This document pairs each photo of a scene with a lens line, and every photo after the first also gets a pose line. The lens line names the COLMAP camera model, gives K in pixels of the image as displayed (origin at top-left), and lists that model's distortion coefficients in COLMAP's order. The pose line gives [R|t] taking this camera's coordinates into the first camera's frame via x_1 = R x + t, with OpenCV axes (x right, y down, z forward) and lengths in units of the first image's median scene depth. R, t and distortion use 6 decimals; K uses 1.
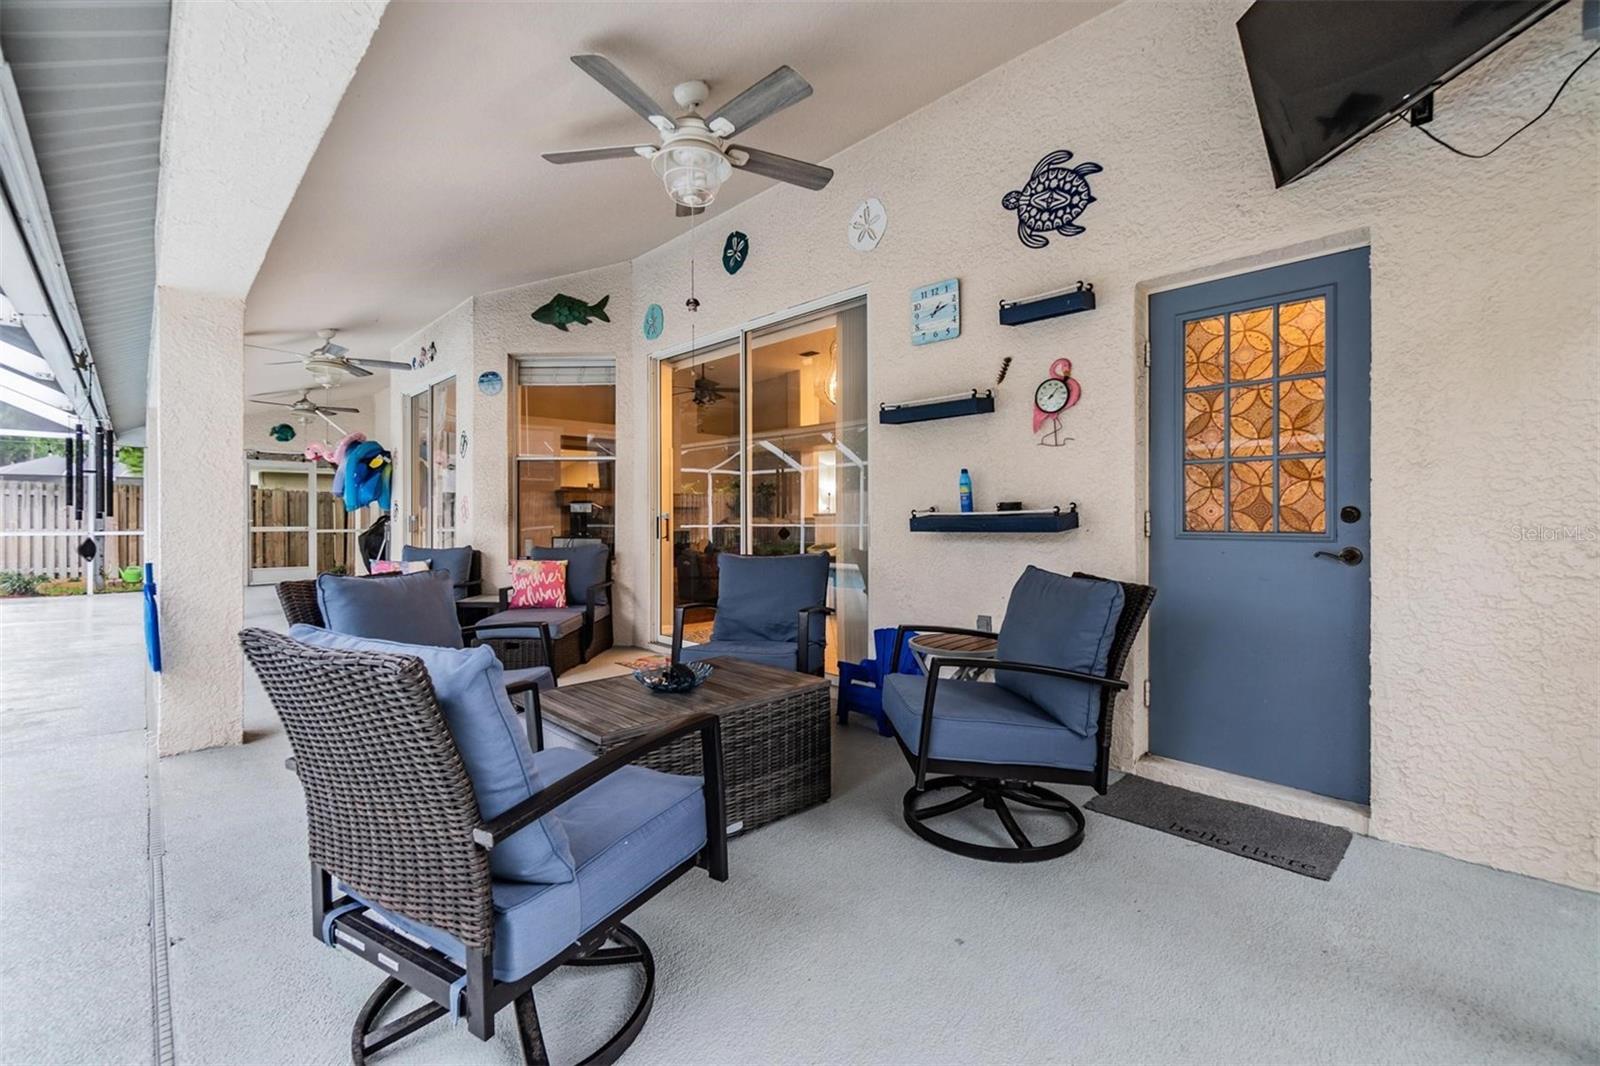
lens RADIAL K [[702.7, 0, 791.0], [0, 702.7, 494.9], [0, 0, 1]] dist [-0.000604, -0.000150]
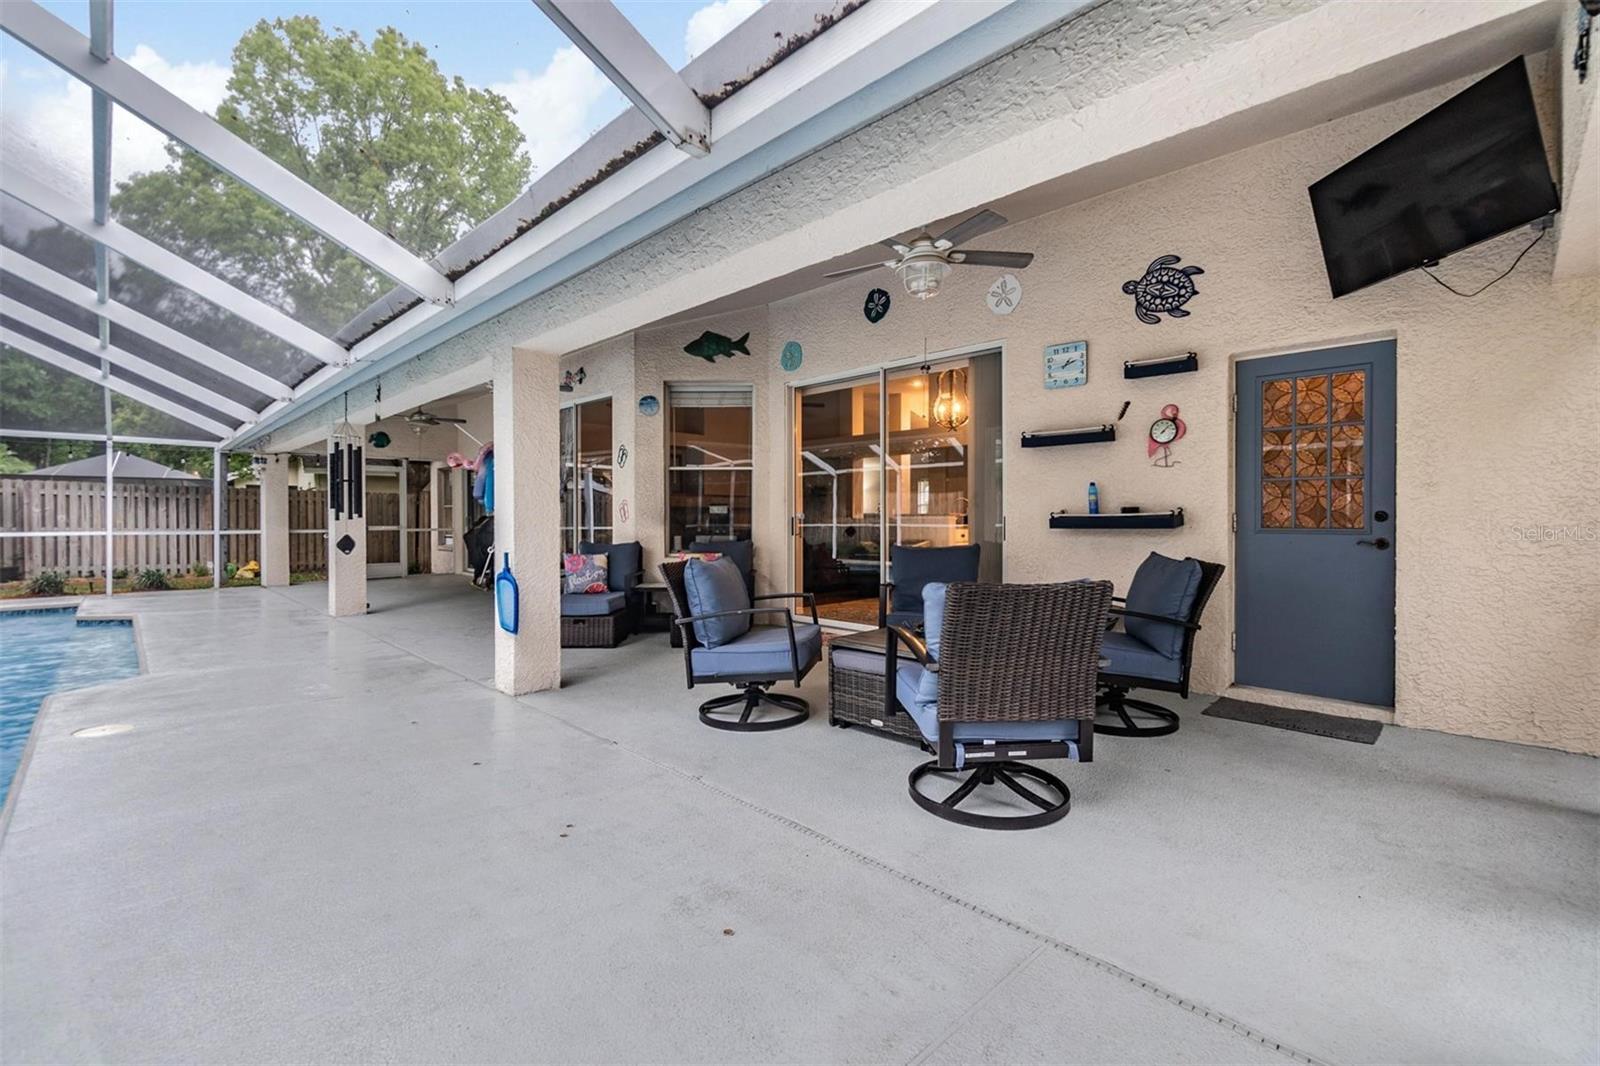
lens RADIAL K [[699.8, 0, 795.5], [0, 699.8, 499.1], [0, 0, 1]] dist [0.000300, -0.000184]
pose [[0.999600, 0.000401, 0.028273, -0.396370], [-0.000577, 0.999980, 0.006239, -0.013979], [-0.028270, -0.006252, 0.999581, -0.368107]]
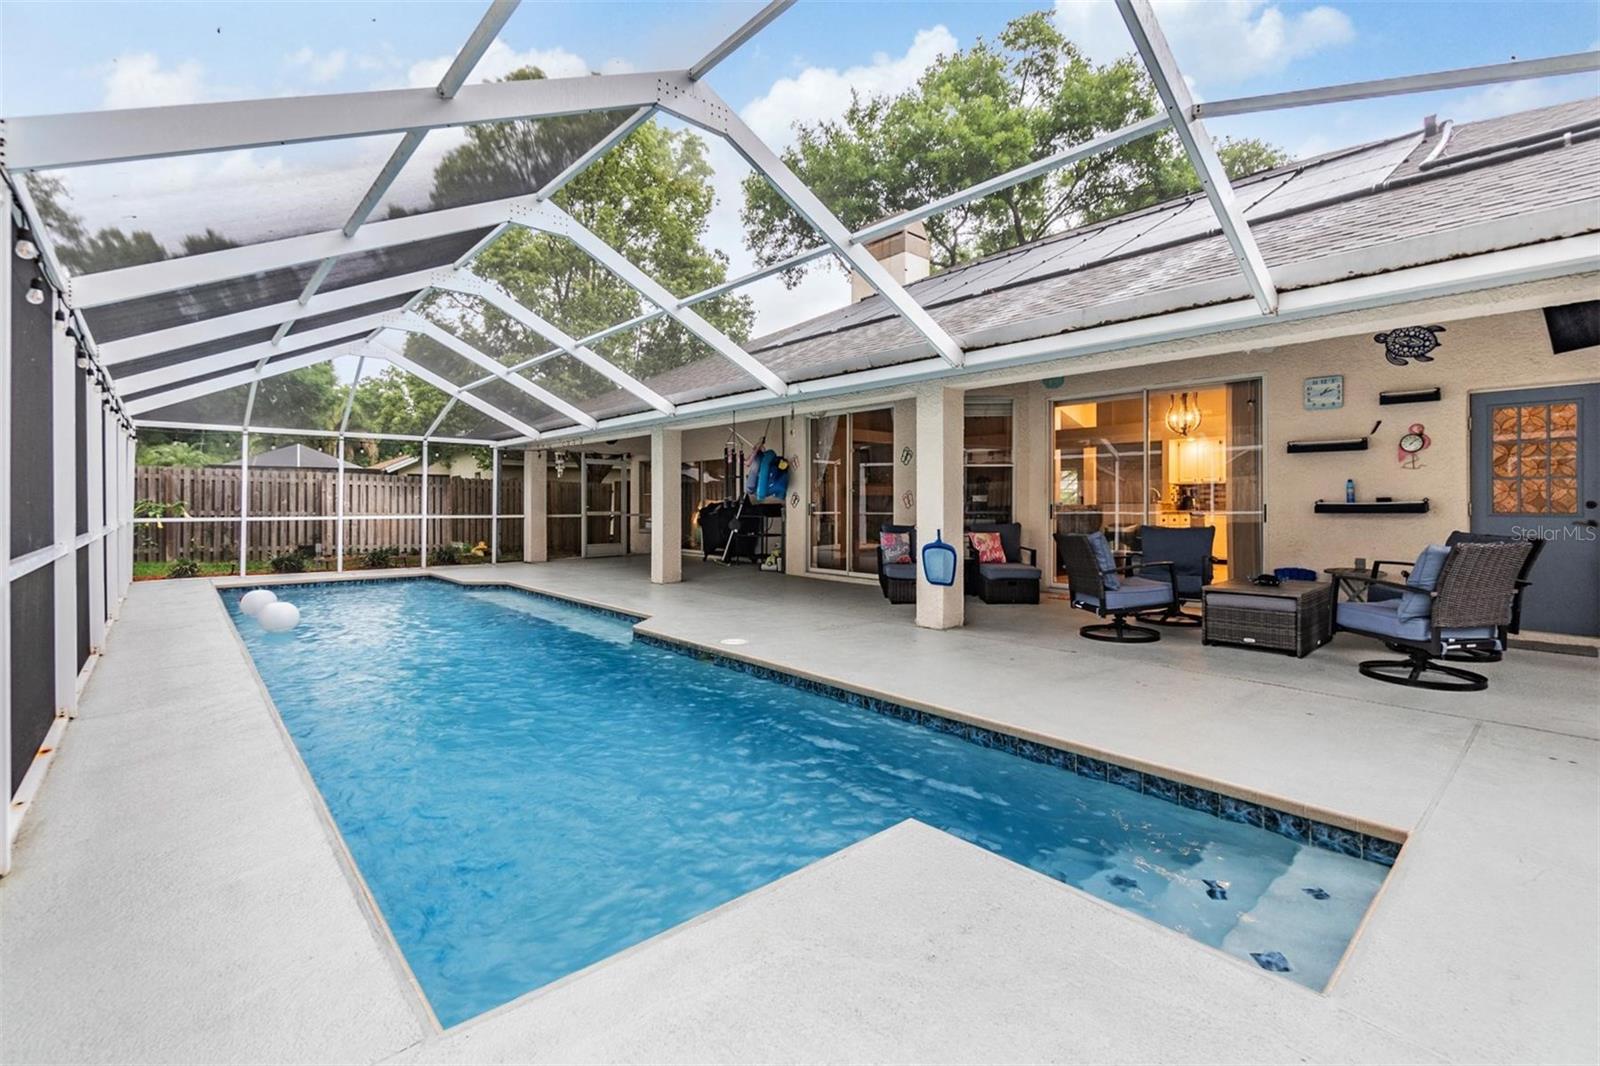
lens RADIAL K [[708.2, 0, 801.5], [0, 708.2, 479.4], [0, 0, 1]] dist [0.001823, 0.000530]
pose [[0.999842, 0.000698, -0.017751, -1.268420], [-0.000756, 0.999994, -0.003244, -0.032704], [0.017749, 0.003257, 0.999837, -0.980095]]
